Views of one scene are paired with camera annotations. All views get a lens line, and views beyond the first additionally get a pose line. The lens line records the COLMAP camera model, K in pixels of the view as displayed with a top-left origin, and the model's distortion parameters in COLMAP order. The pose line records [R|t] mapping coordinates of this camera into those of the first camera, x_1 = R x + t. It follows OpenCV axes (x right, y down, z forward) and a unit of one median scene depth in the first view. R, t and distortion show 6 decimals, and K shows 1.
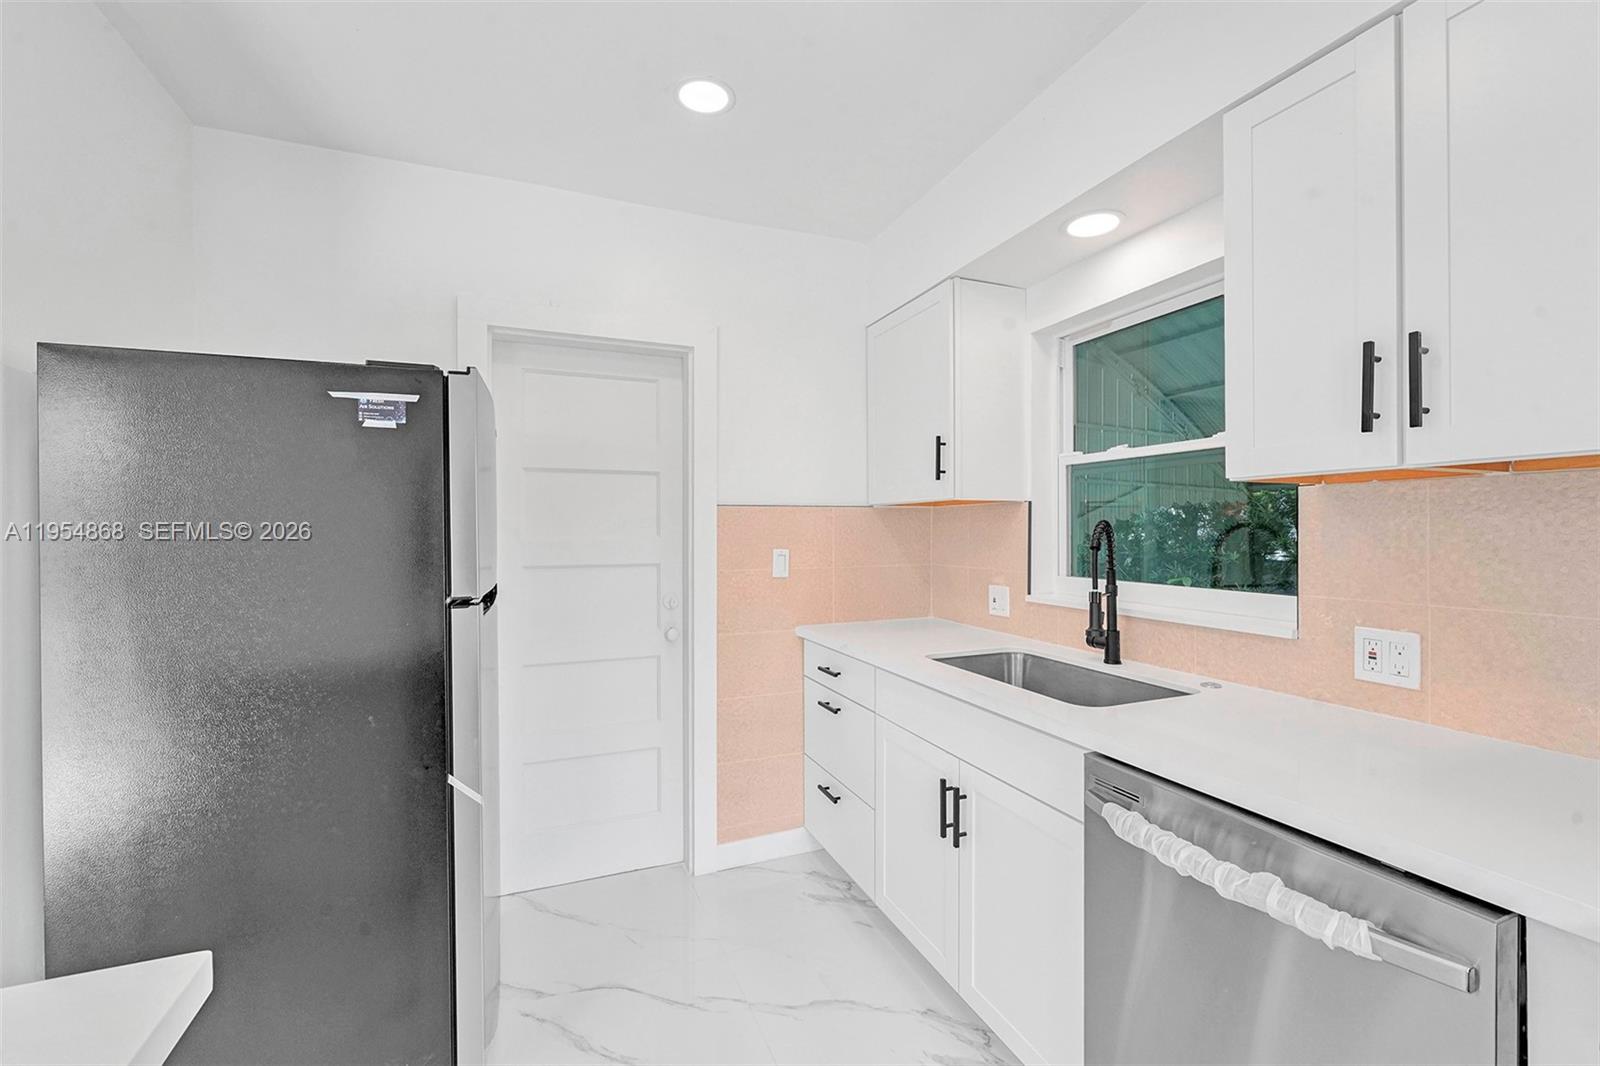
lens RADIAL K [[665.4, 0, 800.0], [0, 665.4, 533.0], [0, 0, 1]] dist [0.000526, 0.000122]
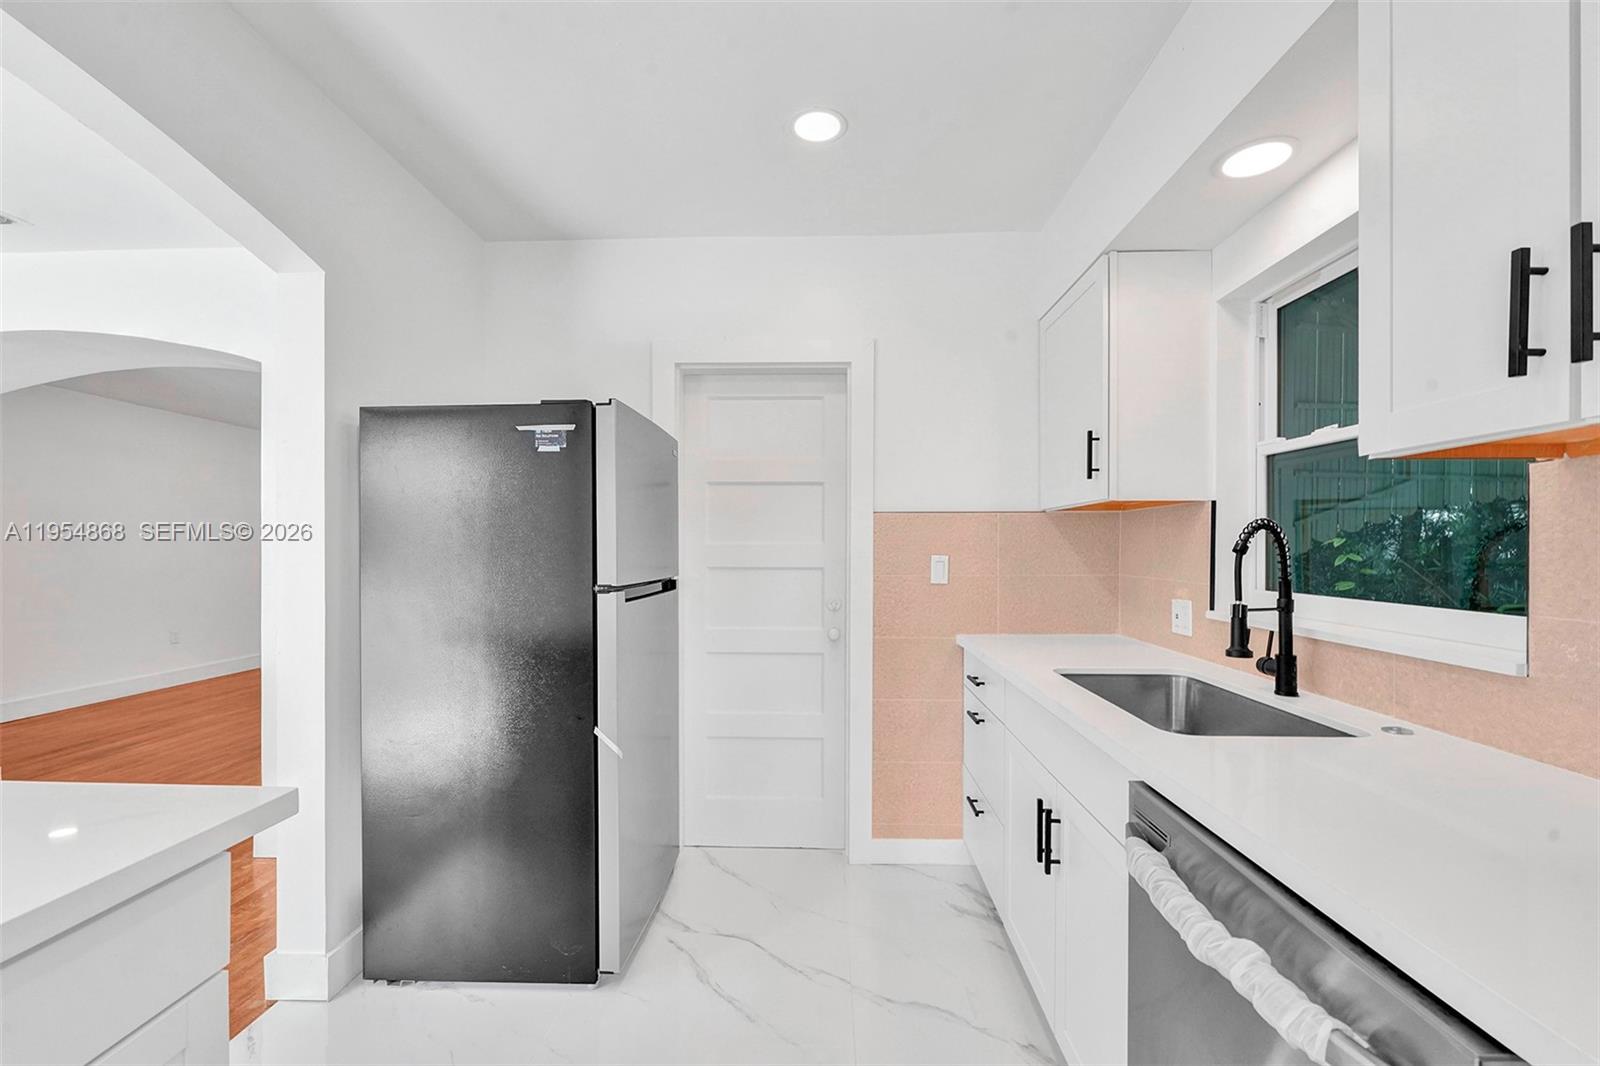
lens RADIAL K [[653.9, 0, 802.0], [0, 653.9, 551.0], [0, 0, 1]] dist [-0.000599, -0.000218]
pose [[0.912074, 0.007040, -0.409965, 0.234311], [-0.005795, 0.999974, 0.004278, 0.018344], [0.409985, -0.001526, 0.912091, 0.029113]]
